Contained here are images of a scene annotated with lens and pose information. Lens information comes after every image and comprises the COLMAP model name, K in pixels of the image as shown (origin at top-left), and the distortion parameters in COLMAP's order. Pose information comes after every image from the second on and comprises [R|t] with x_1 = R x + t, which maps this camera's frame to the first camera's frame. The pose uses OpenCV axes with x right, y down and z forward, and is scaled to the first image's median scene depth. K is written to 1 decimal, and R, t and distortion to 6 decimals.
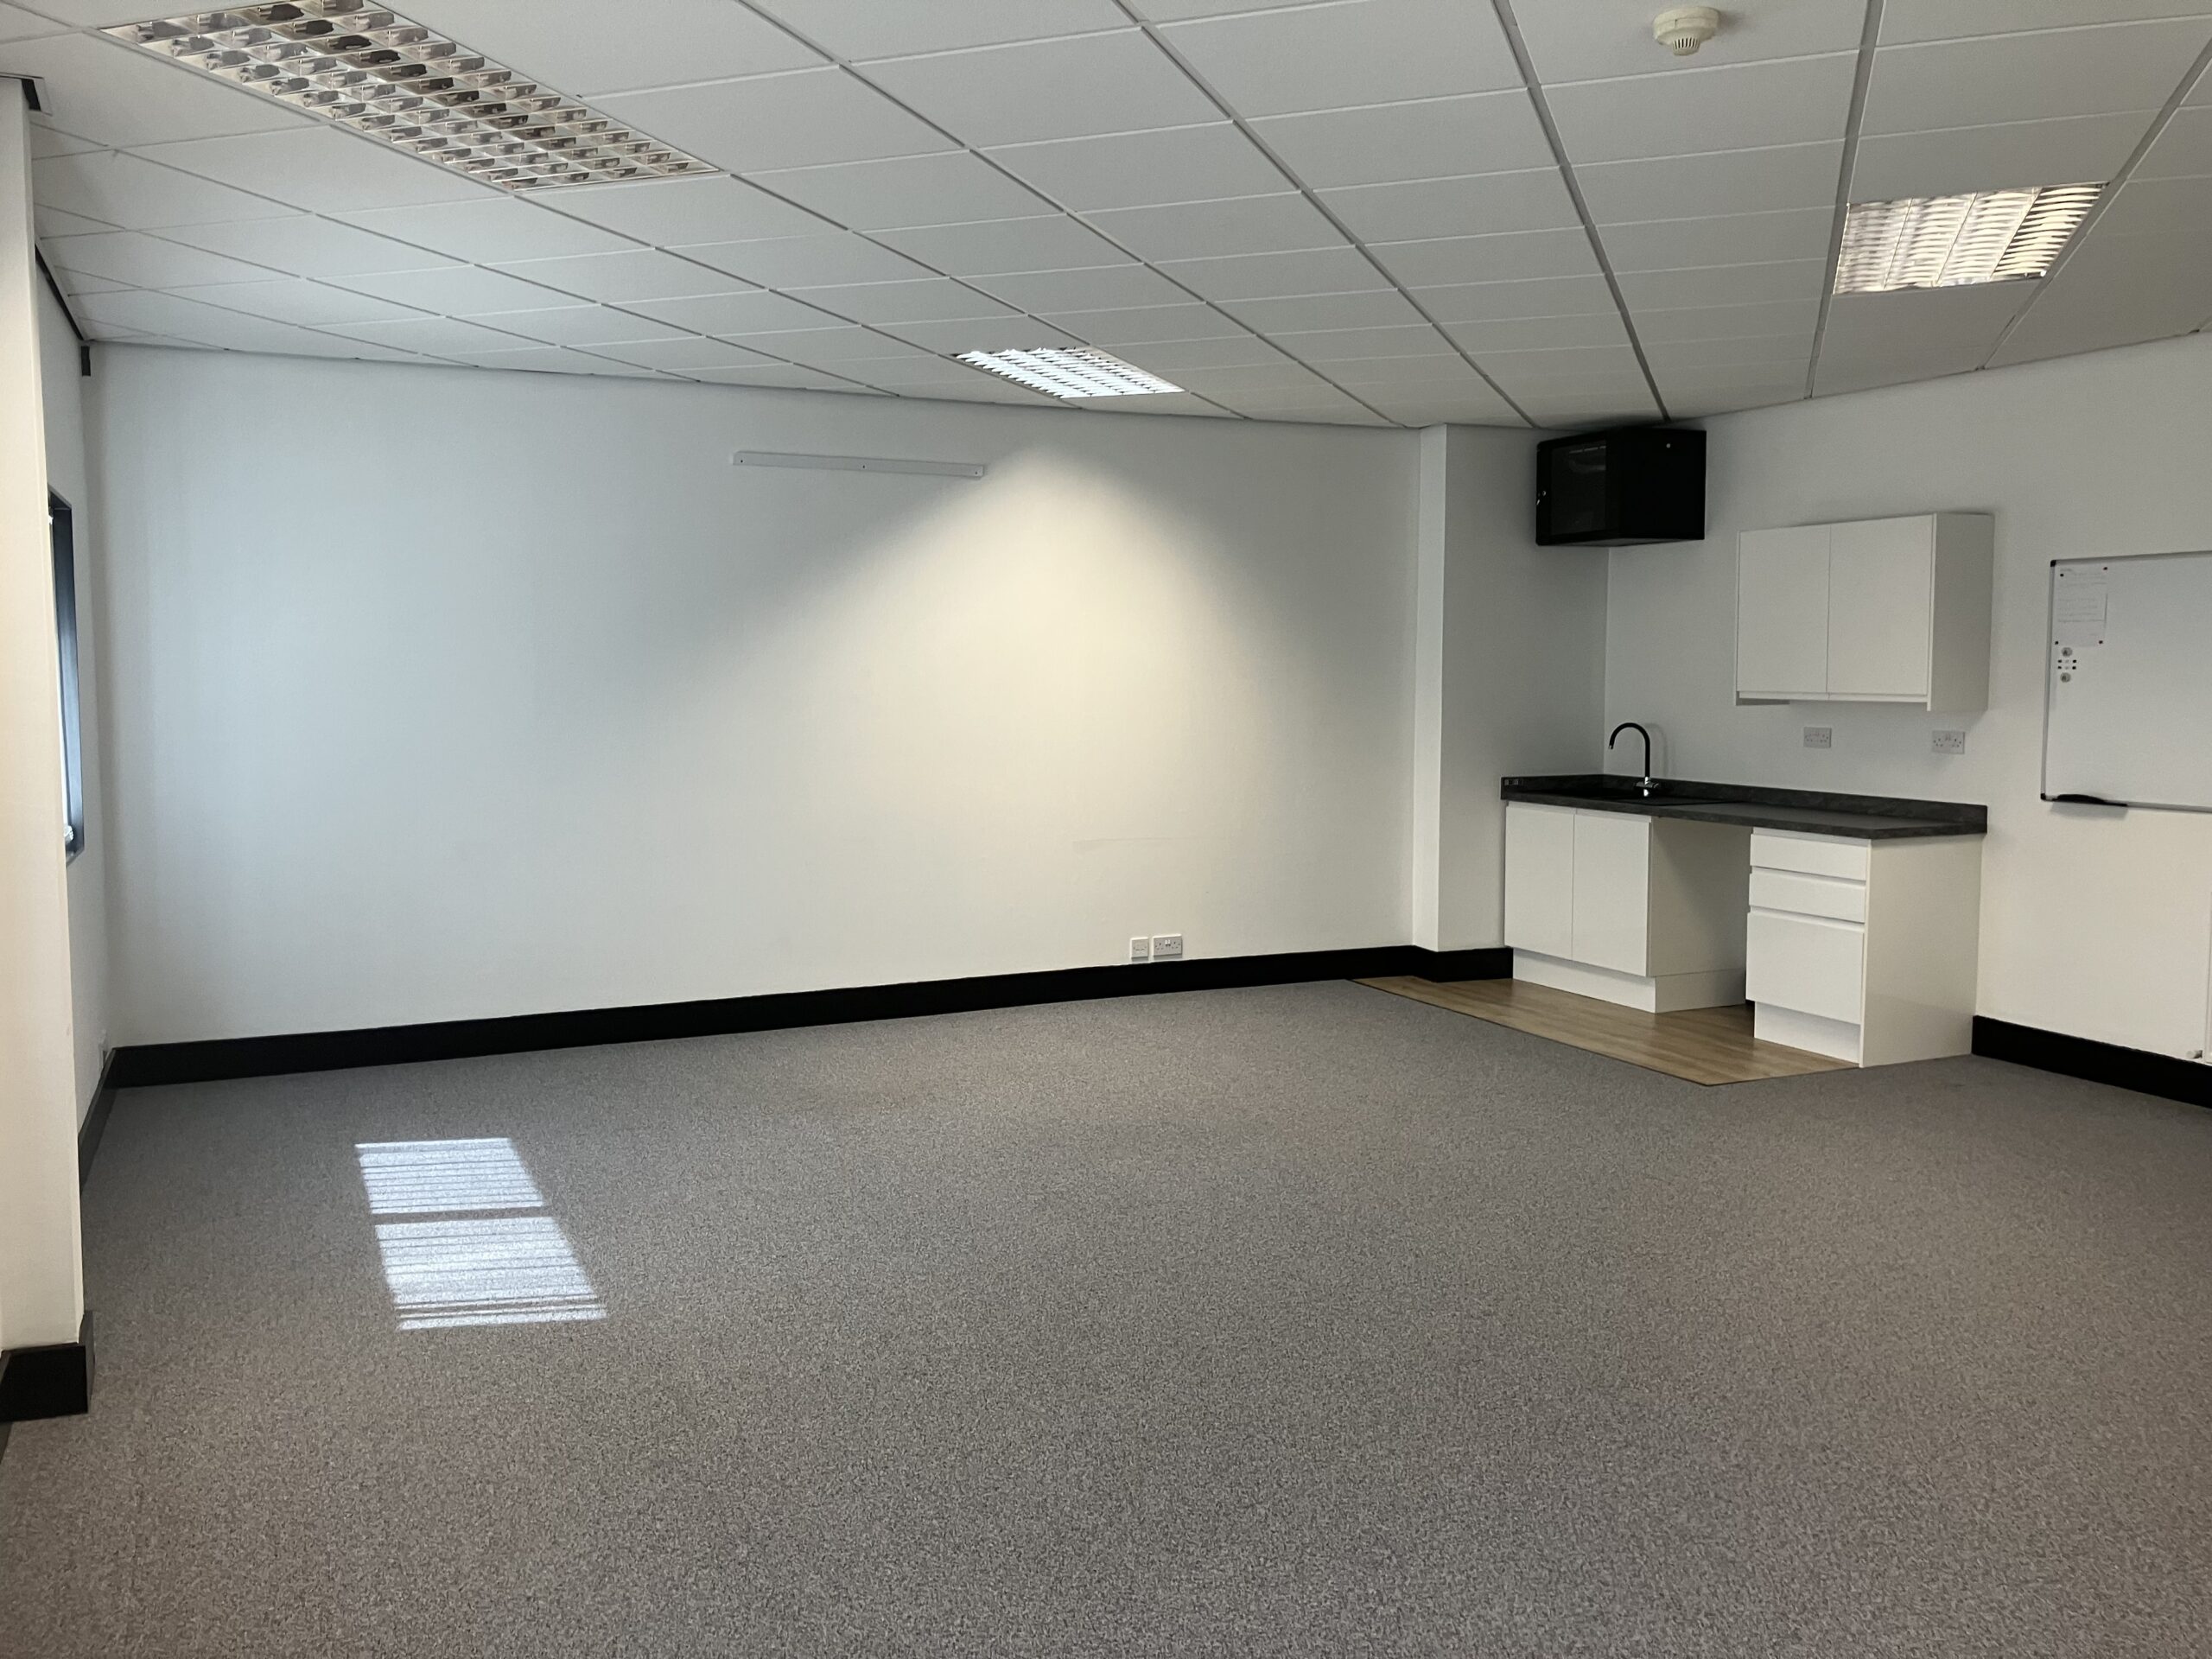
lens RADIAL K [[1849.7, 0, 1103.3], [0, 1849.7, 825.1], [0, 0, 1]] dist [0.027595, -0.007807]
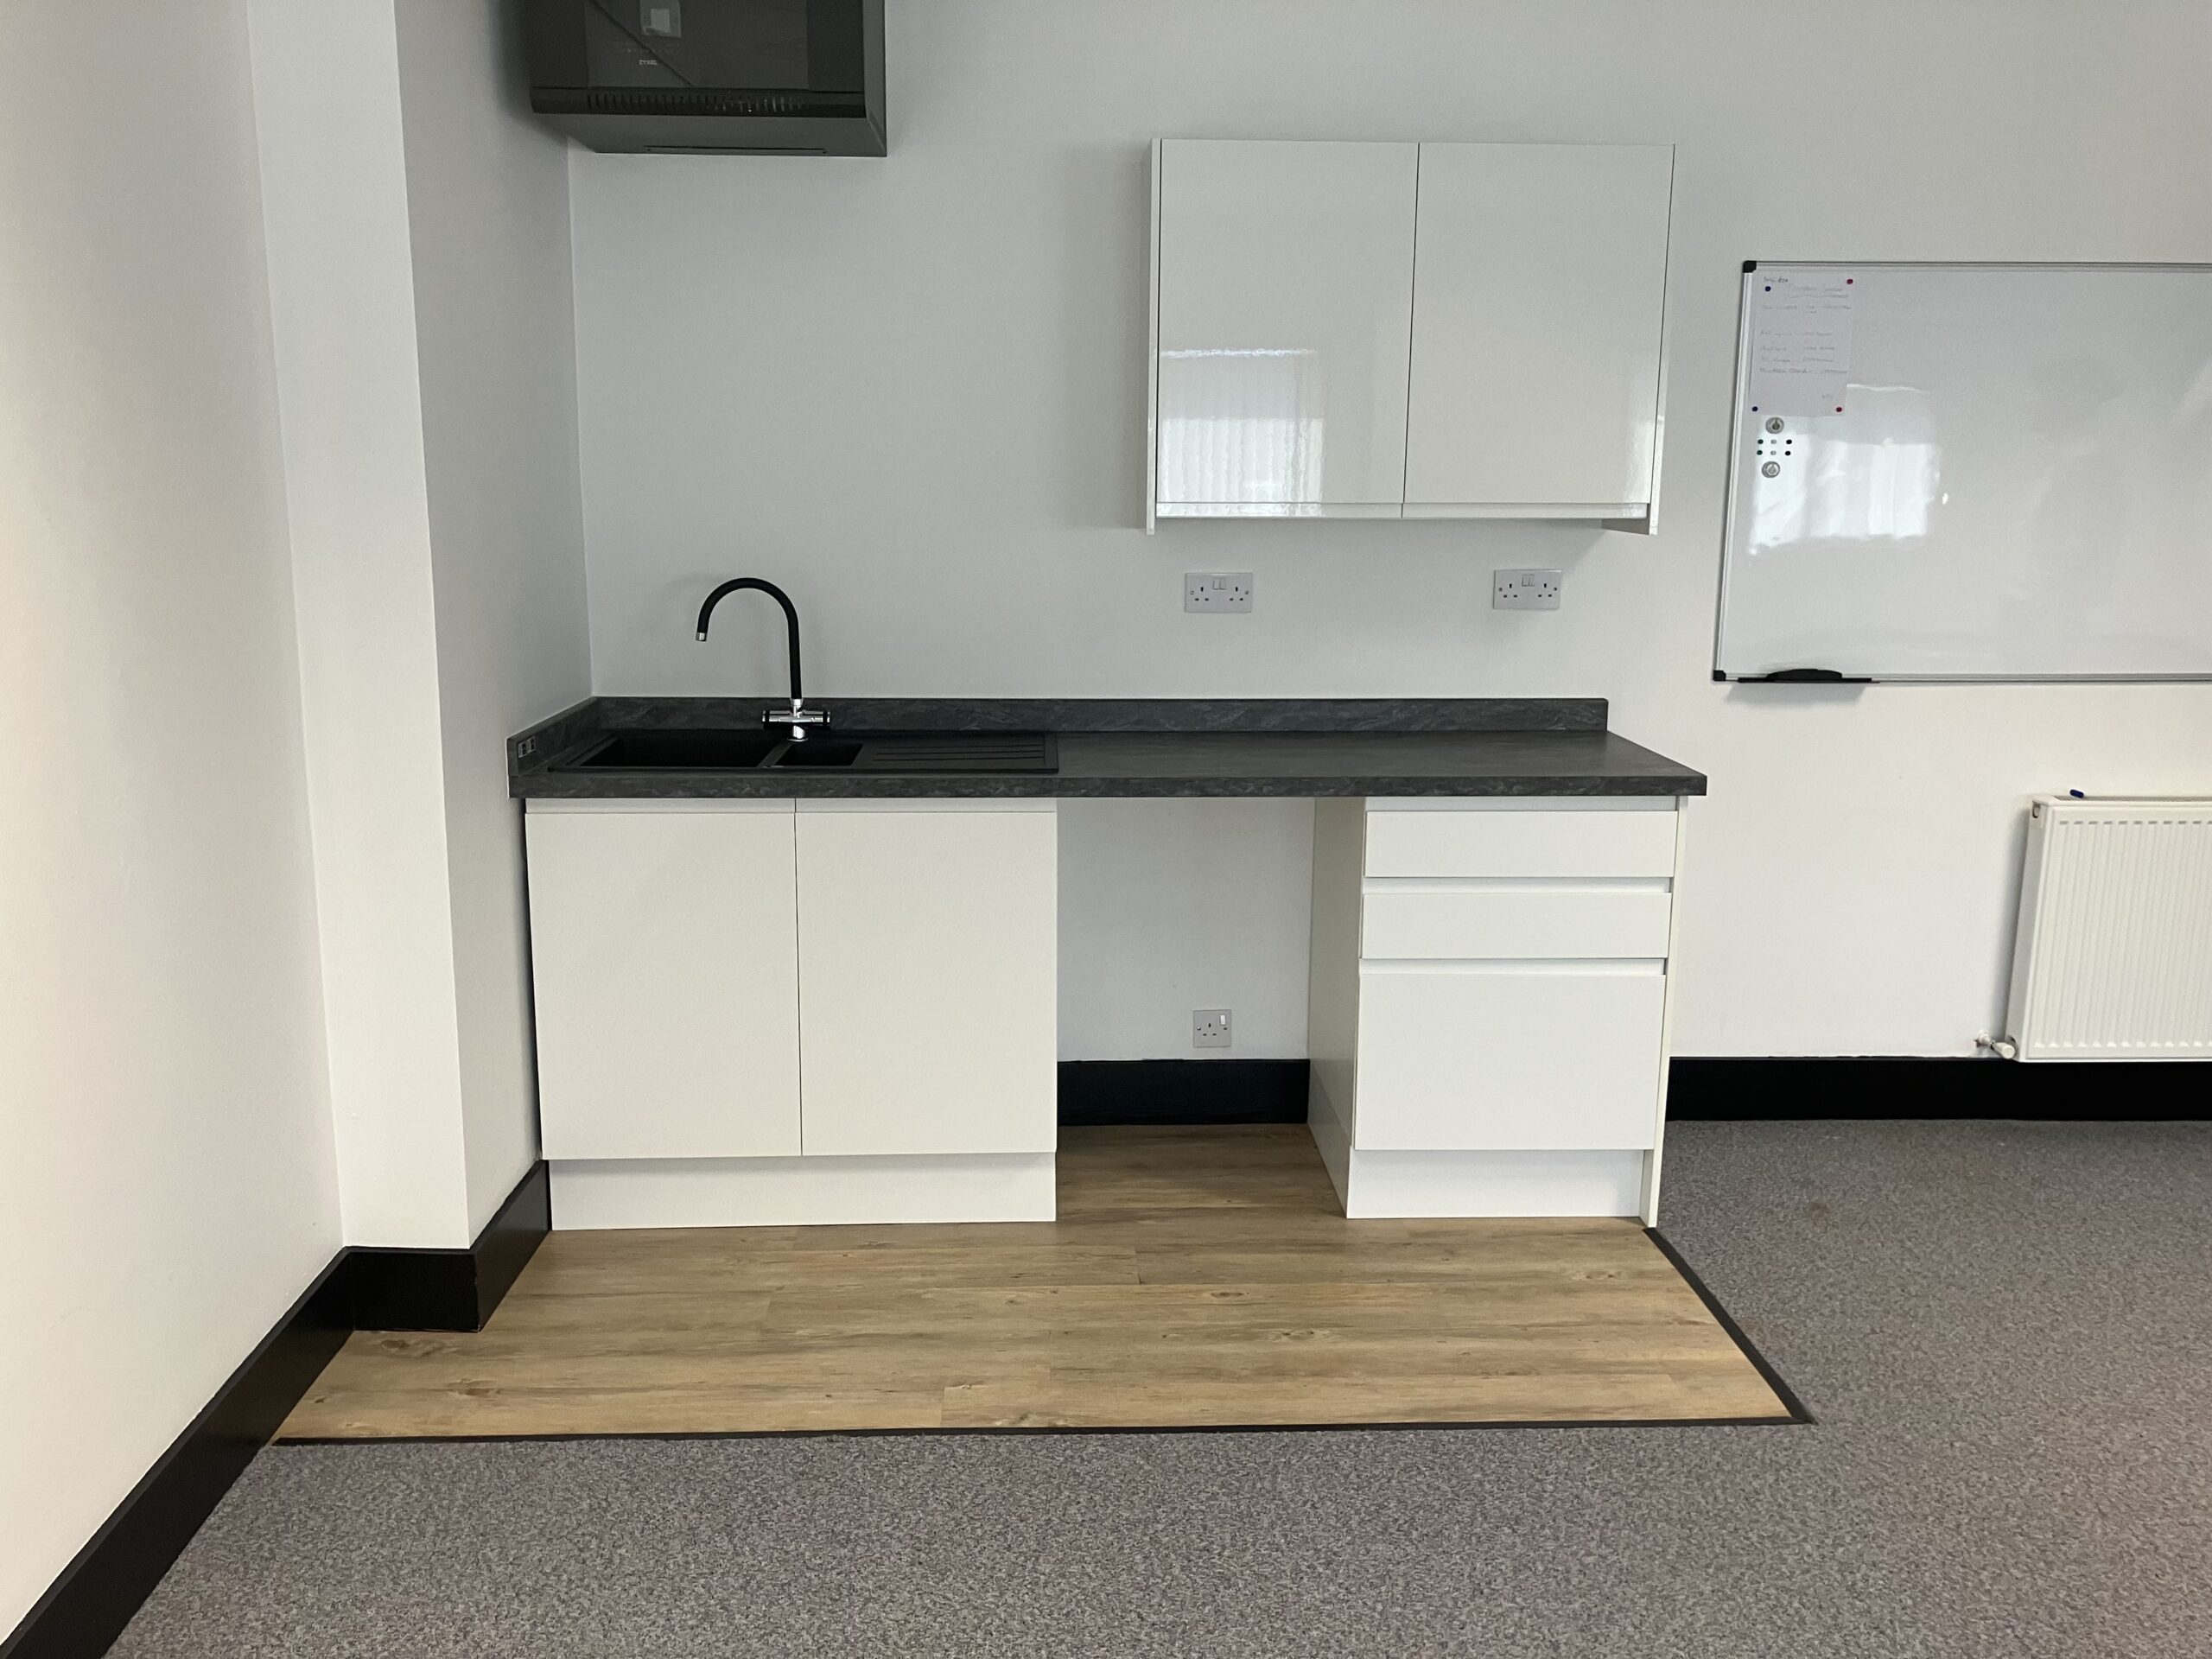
lens RADIAL K [[1849.7, 0, 1106.7], [0, 1849.7, 834.4], [0, 0, 1]] dist [0.027595, -0.007807]
pose [[0.371909, -0.186554, 0.909330, -0.105123], [0.073243, 0.982441, 0.171597, -0.076536], [-0.925375, 0.002784, 0.379042, 0.905228]]
